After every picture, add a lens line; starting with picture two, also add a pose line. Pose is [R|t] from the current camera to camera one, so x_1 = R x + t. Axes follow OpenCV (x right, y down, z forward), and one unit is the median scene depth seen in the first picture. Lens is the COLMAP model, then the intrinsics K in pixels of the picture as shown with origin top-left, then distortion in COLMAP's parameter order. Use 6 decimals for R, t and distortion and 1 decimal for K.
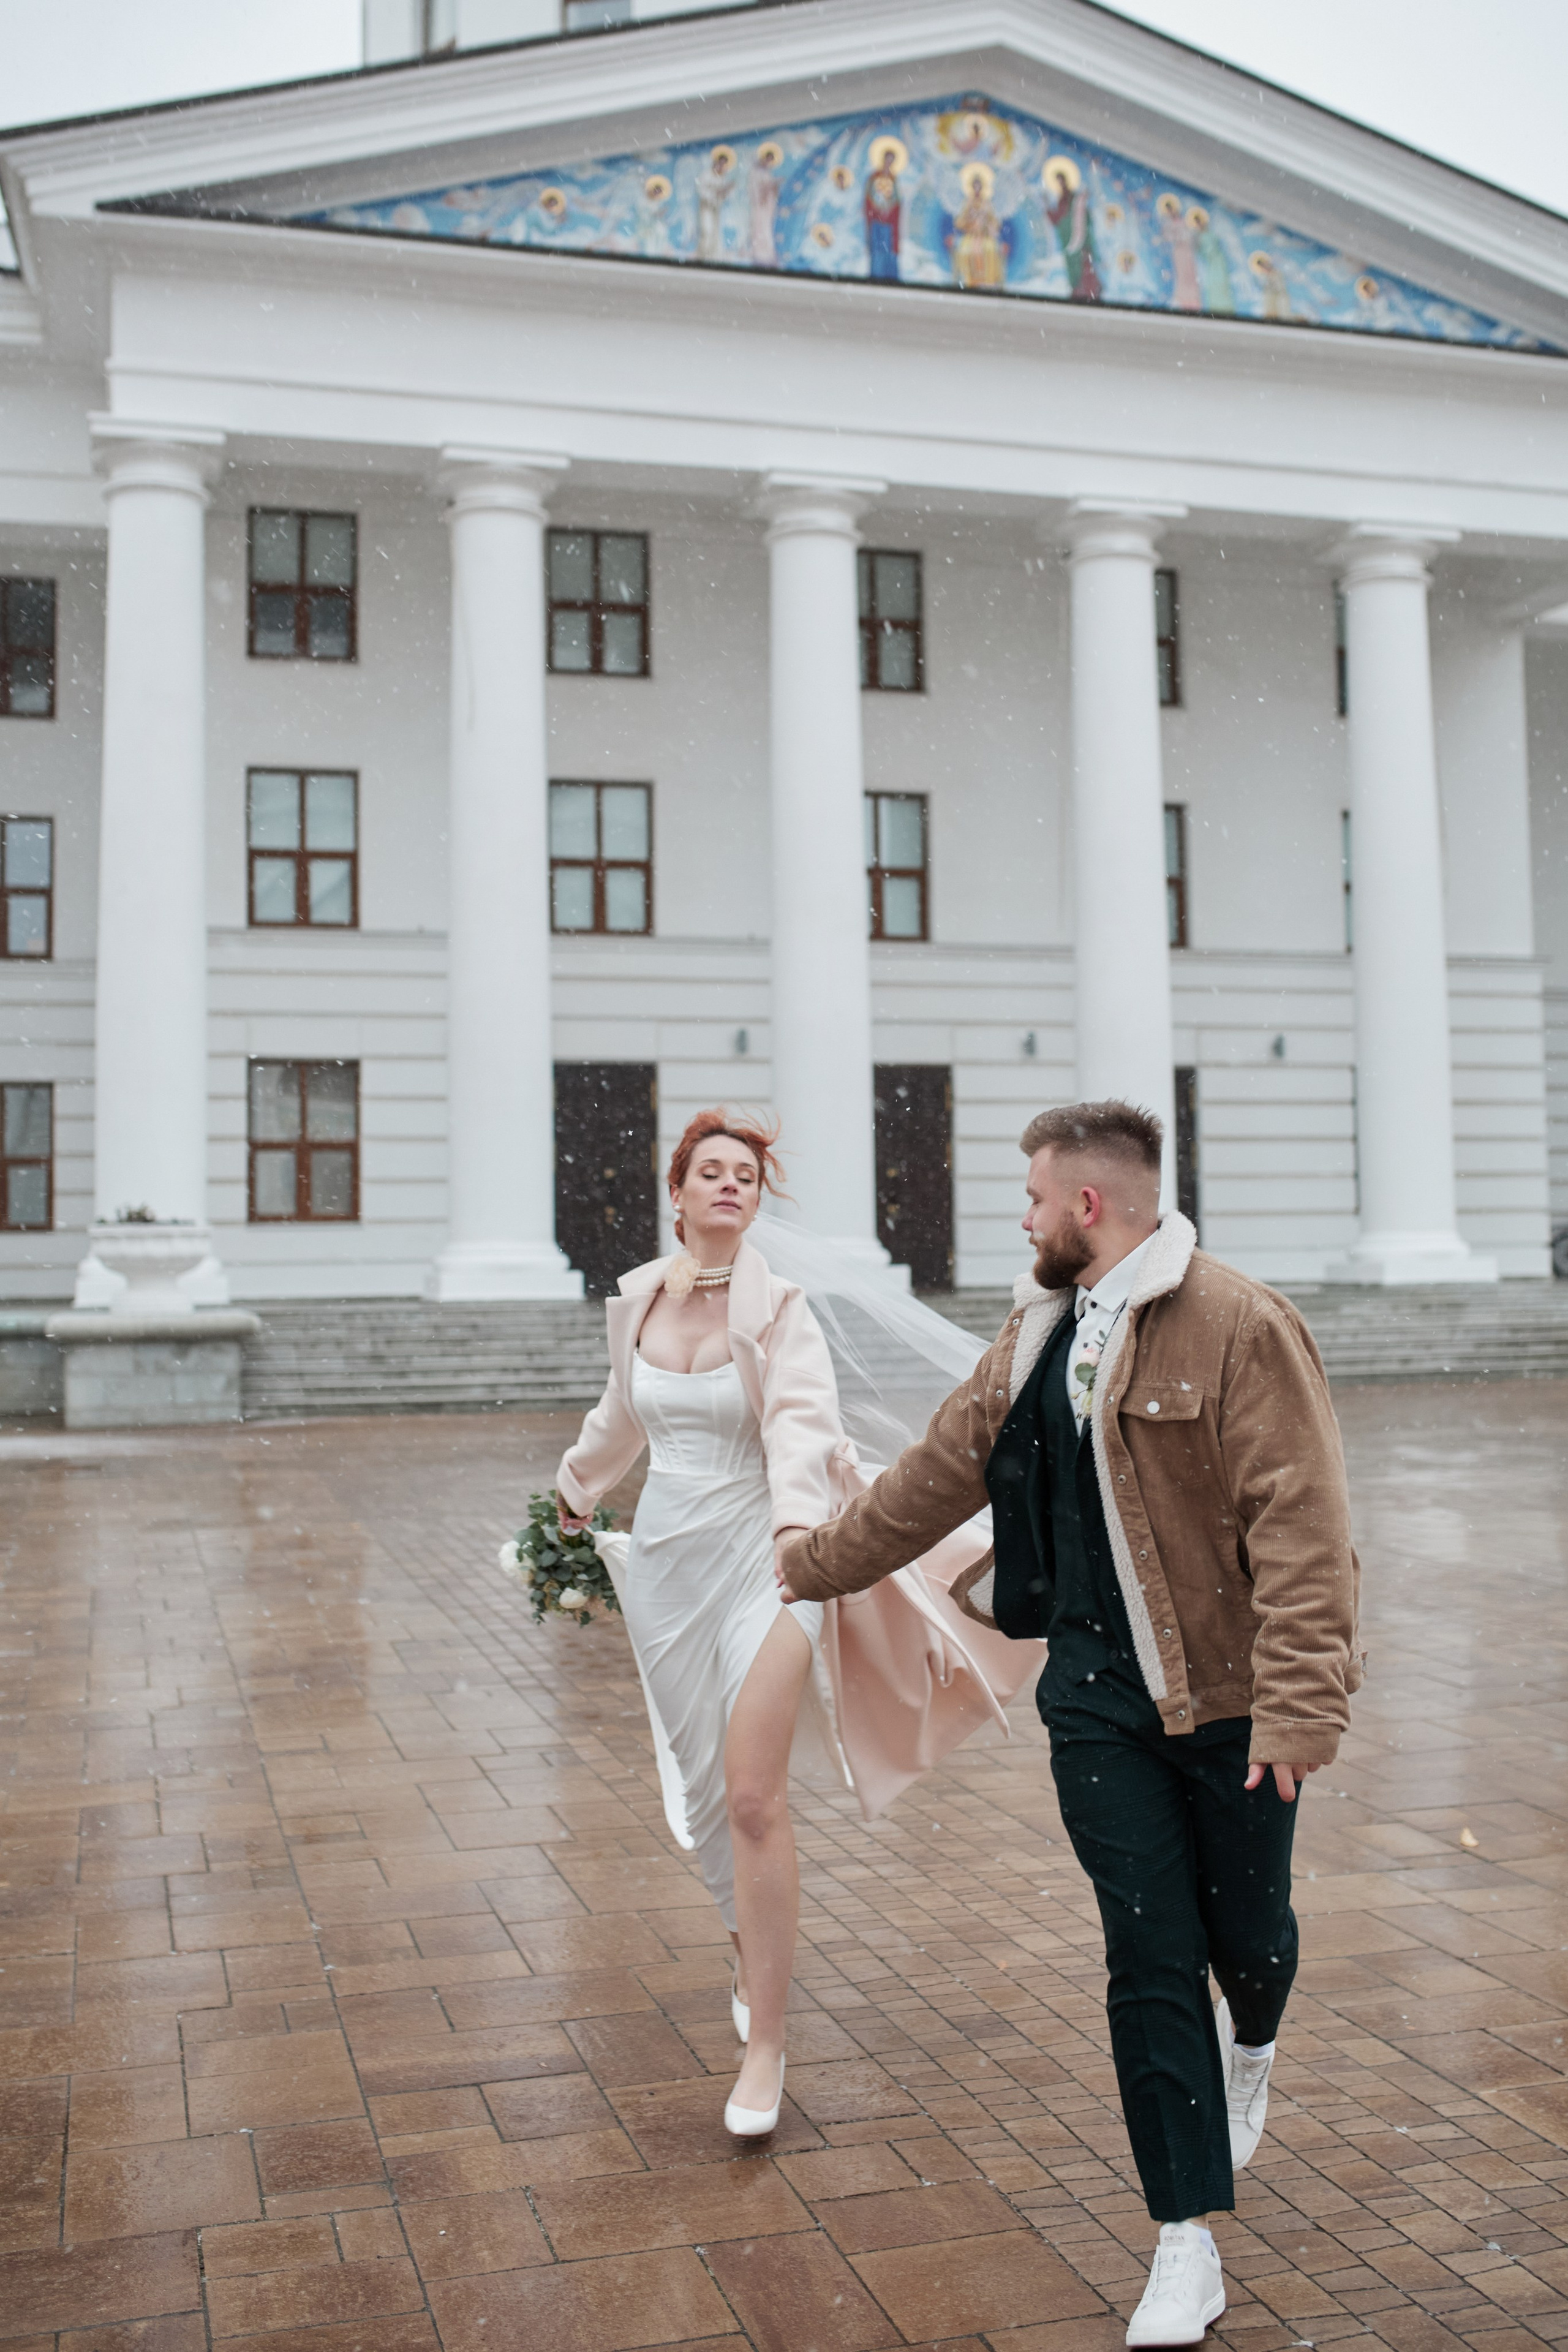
lens RADIAL K [[2425.4, 0, 784.0], [0, 2425.4, 1176.0], [0, 0, 1]] dist [-0.010667, 0.024384]
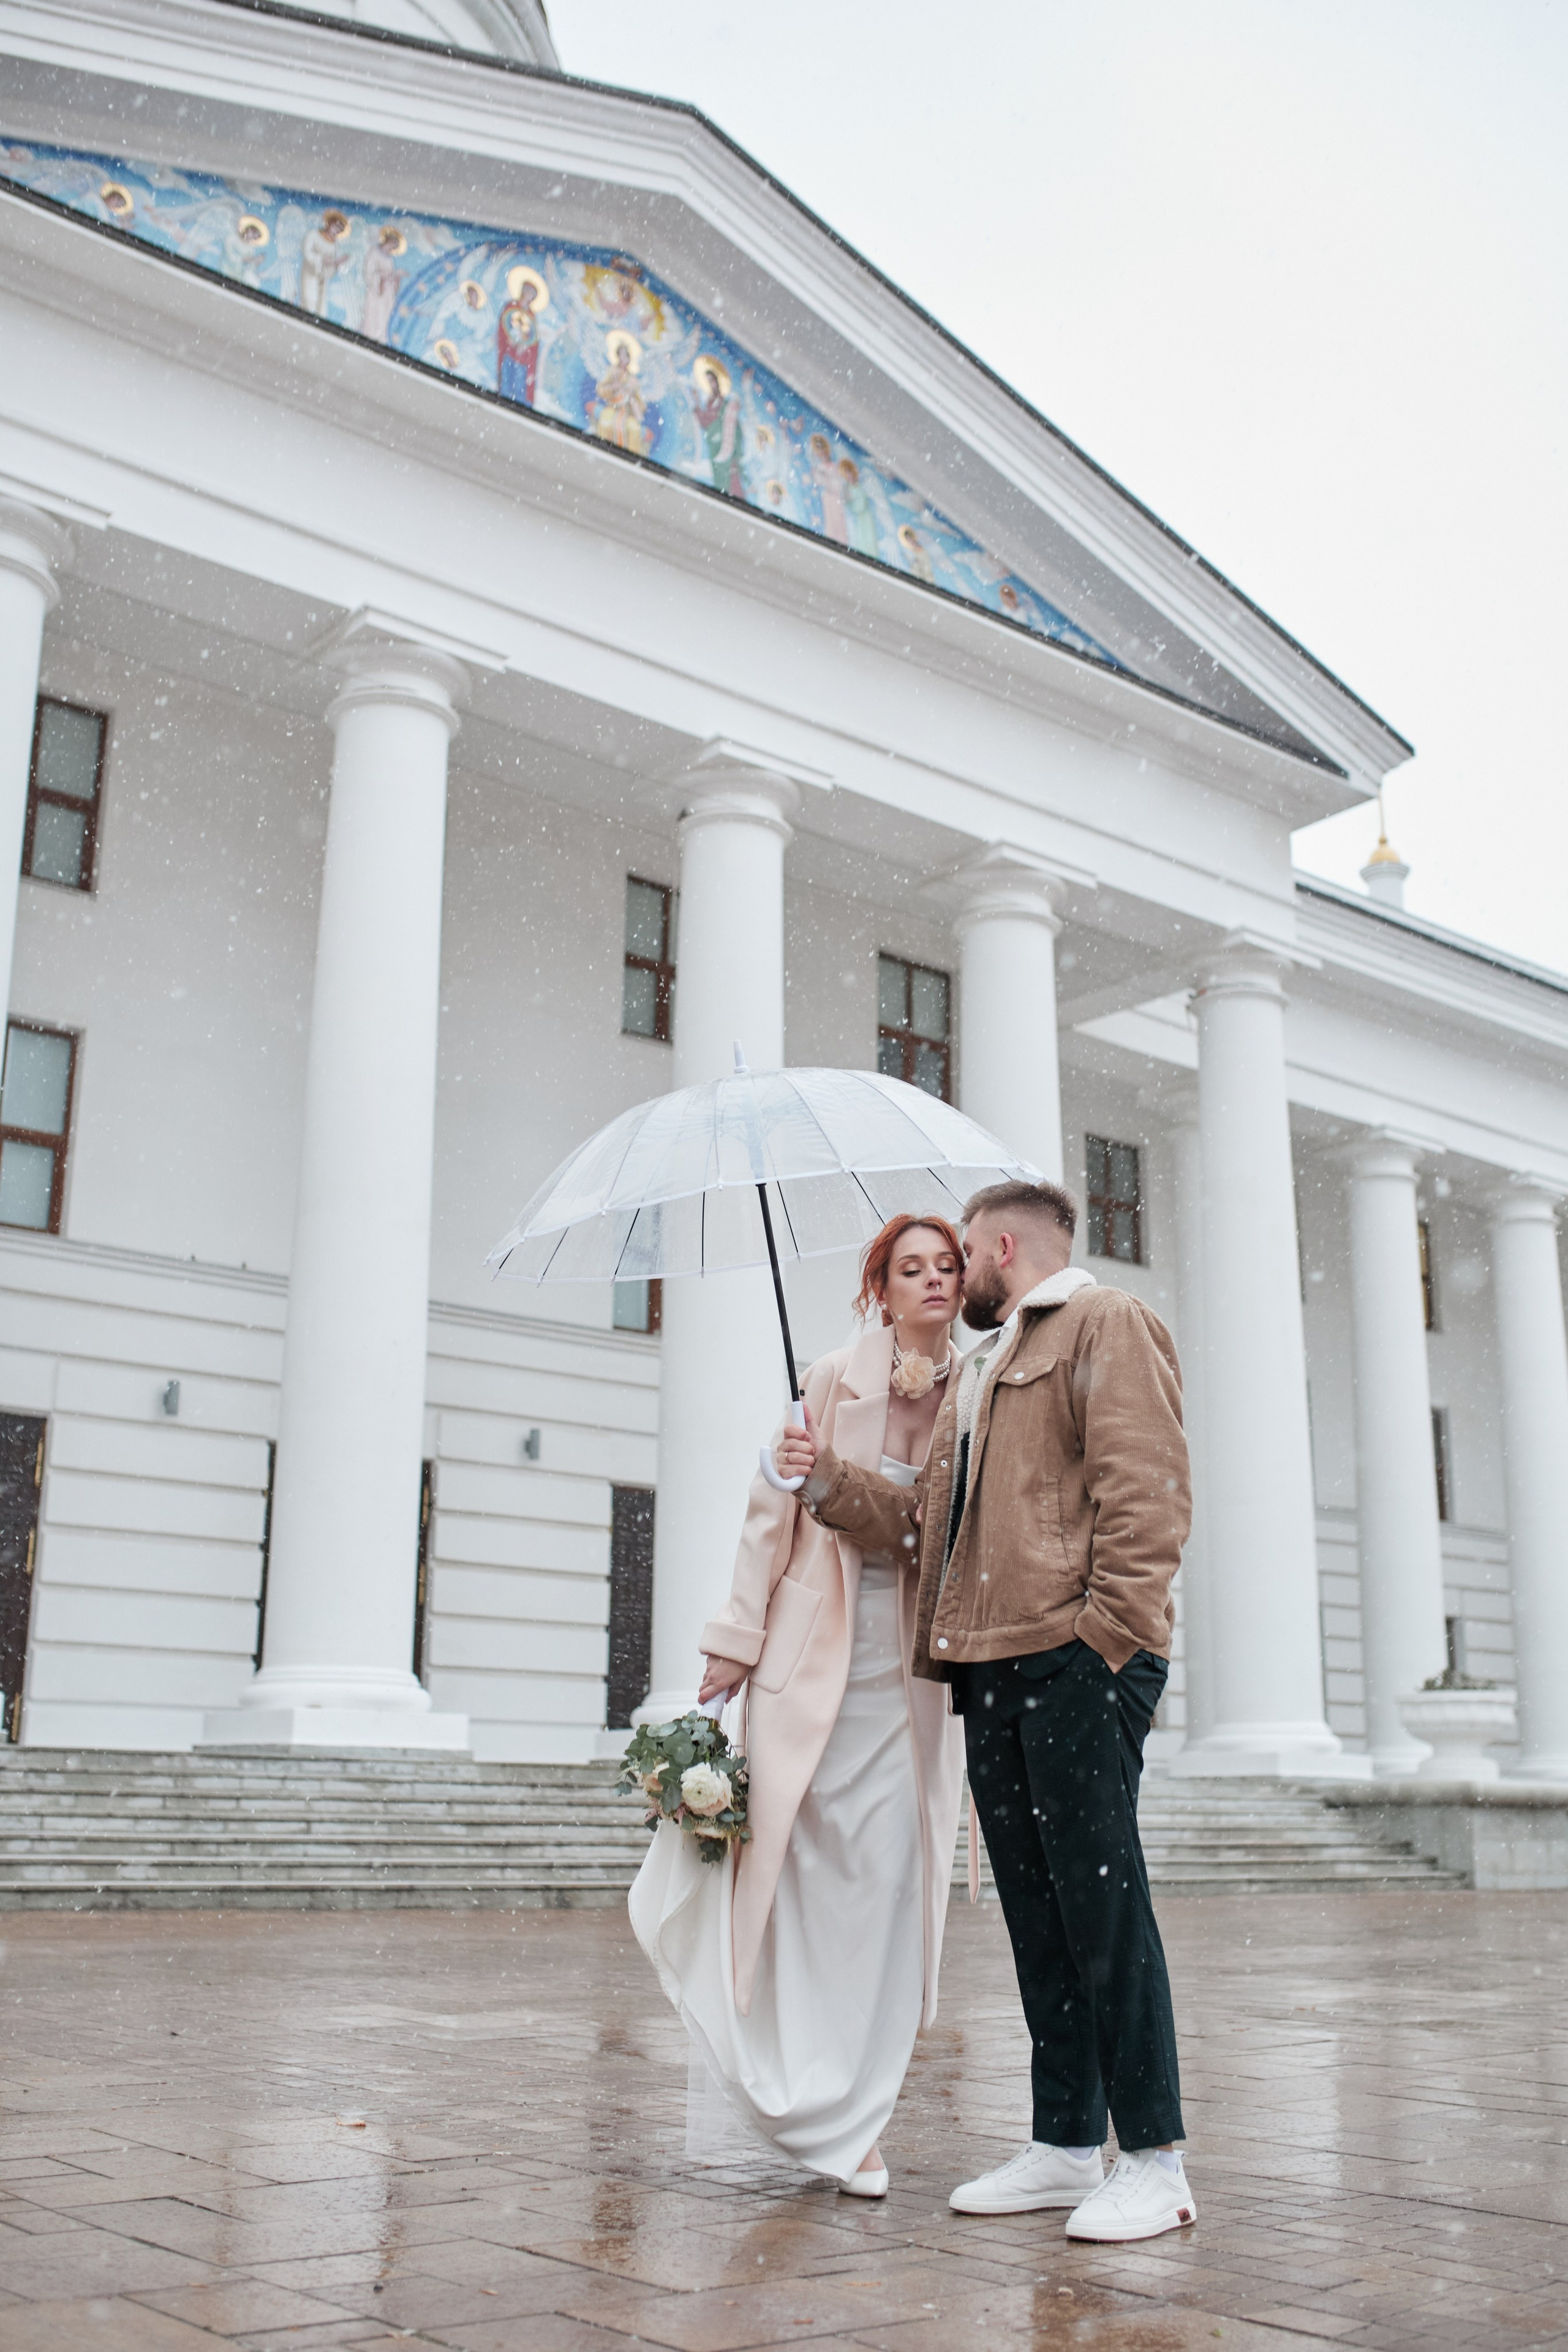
lens RADIAL K [[2425.4, 0, 784.0], [0, 2425.4, 1176.0], [0, 0, 1]] dist [-0.010667, 0.024384]
pose [[0.916833, 0.126864, 0.378580, -0.143966], [-0.034860, 0.969992, -0.240626, 0.051021], [-0.397747, 0.207417, 0.893743, 0.312353]]
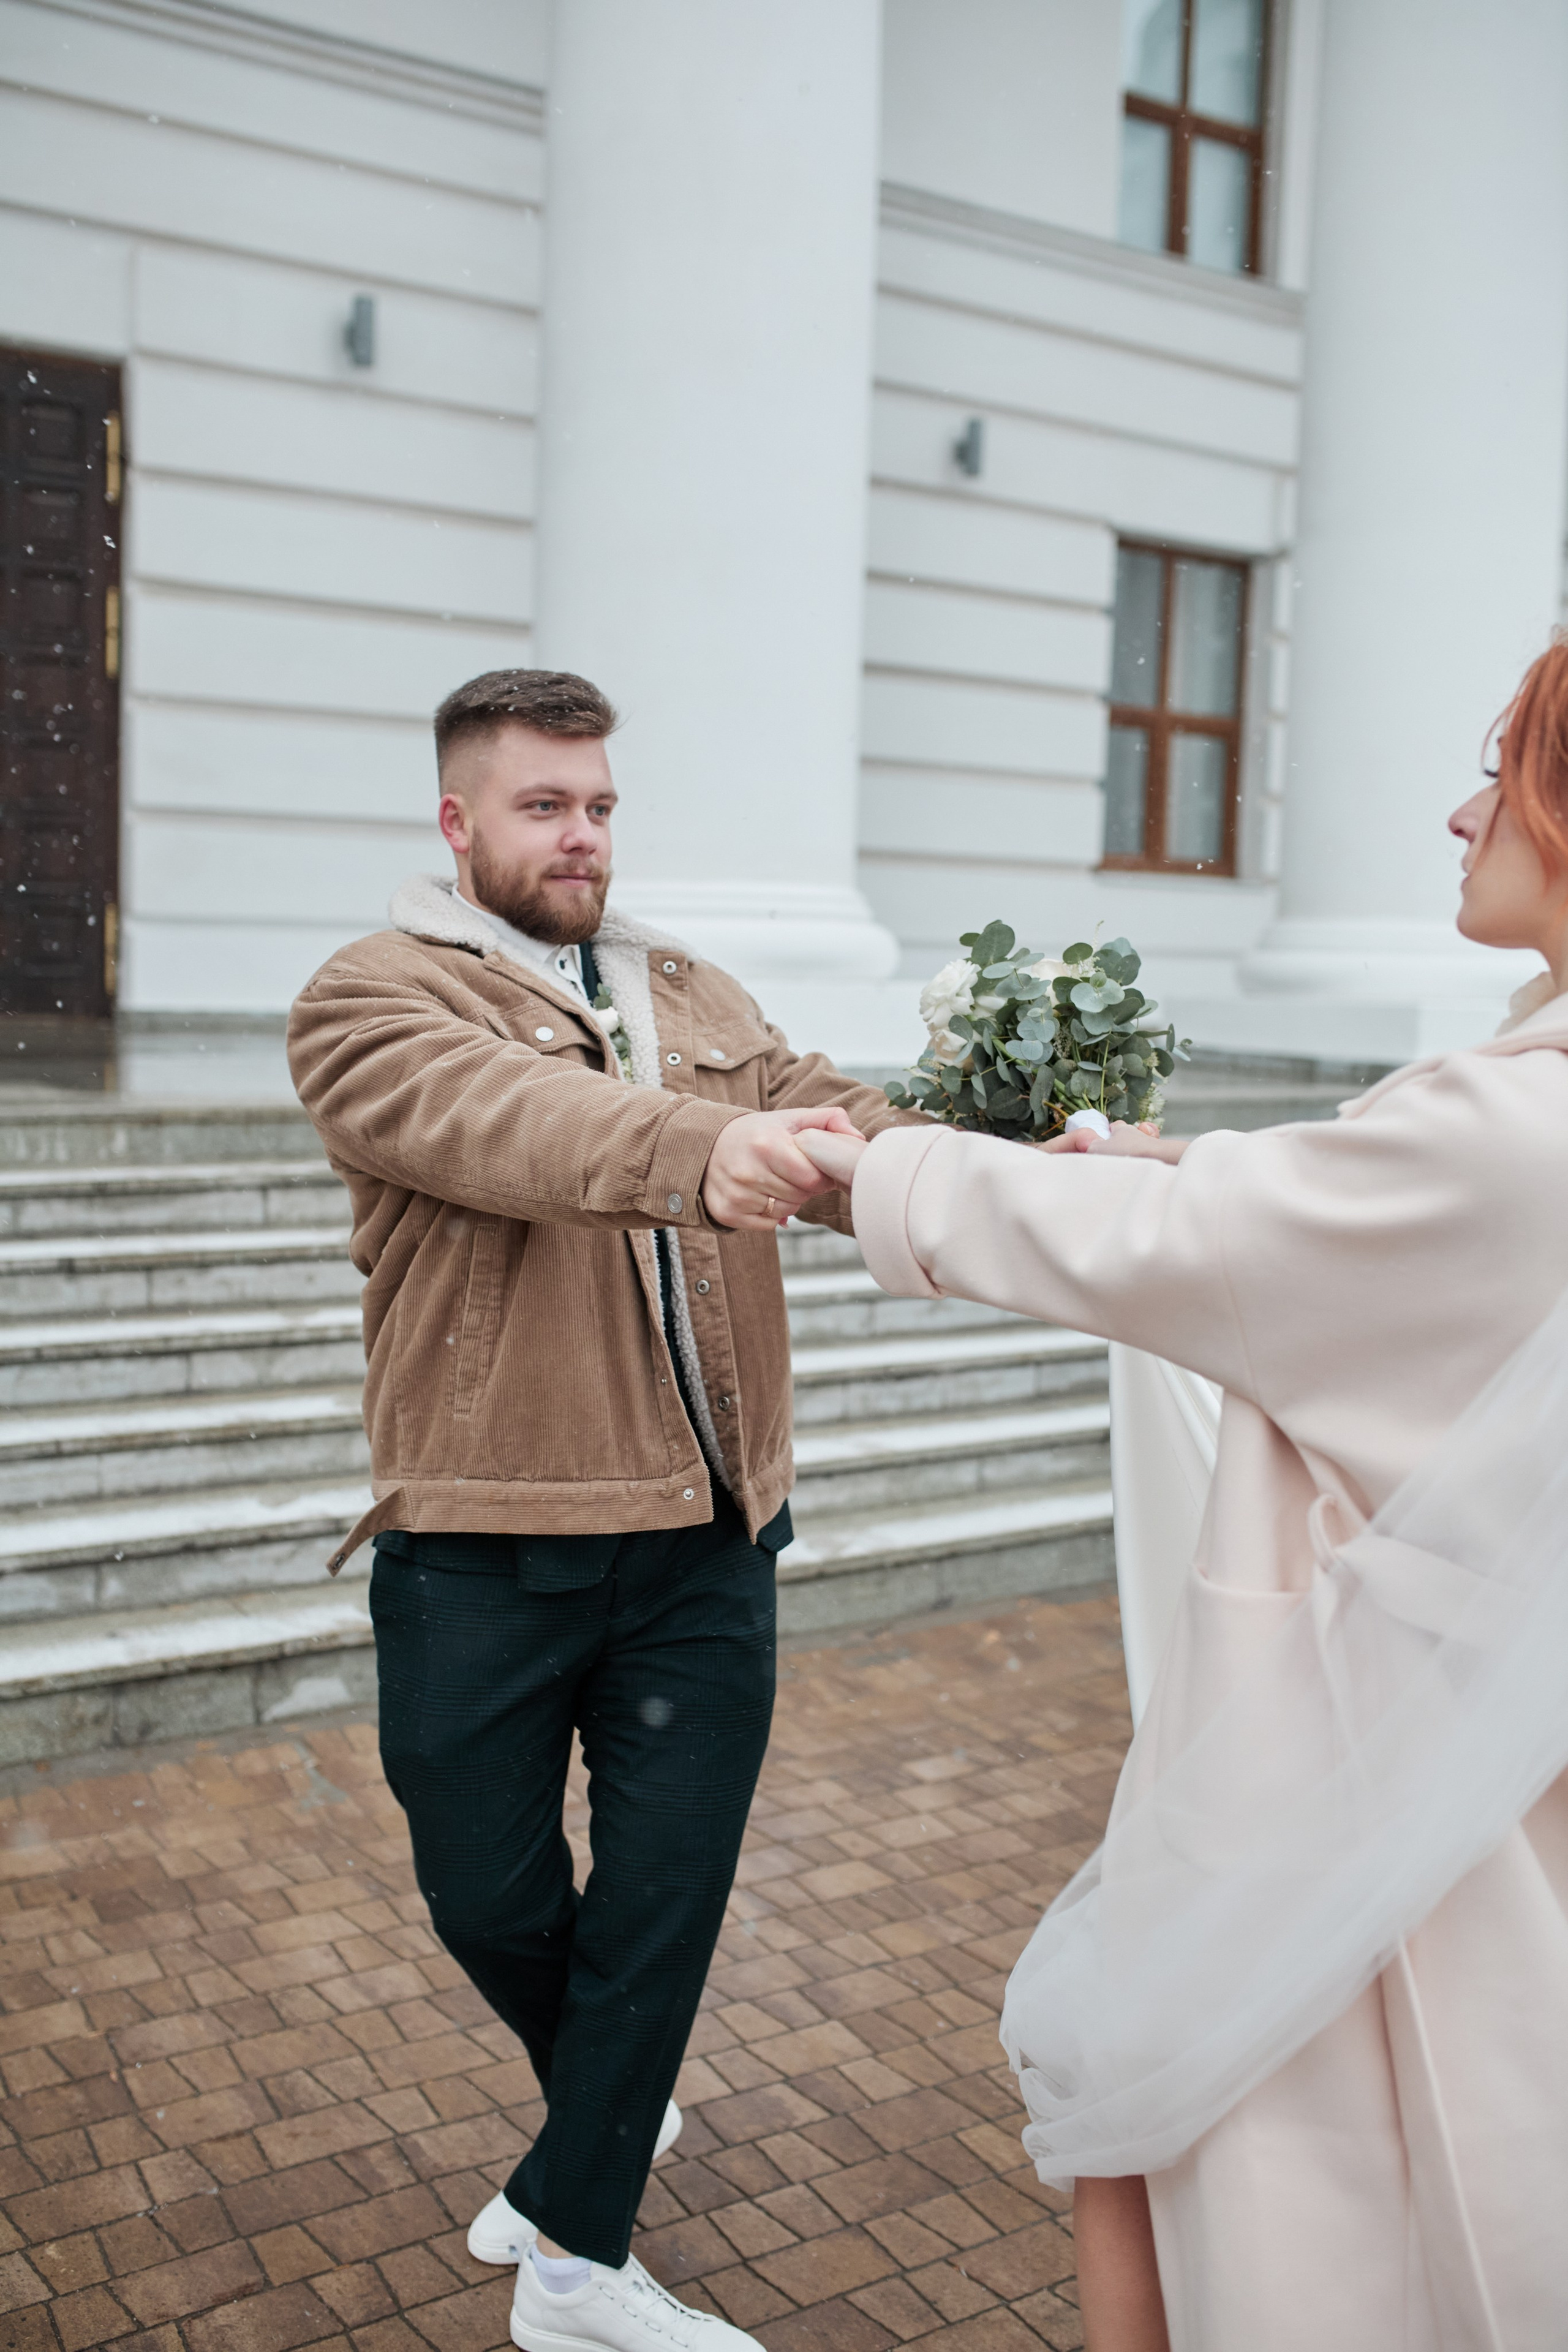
lens RADIAL K [[2268.9, 0, 770.7], [0, 2268.9, 1177.8], [0, 0, 1]] dist [-0.055012, 0.062070]
pose [[0.949779, 0.014568, 0.312582, 0.065400], [-0.055758, 0.990809, 0.123244, 0.026825], [-0.307913, -0.134483, 0.941862, 0.755903]]
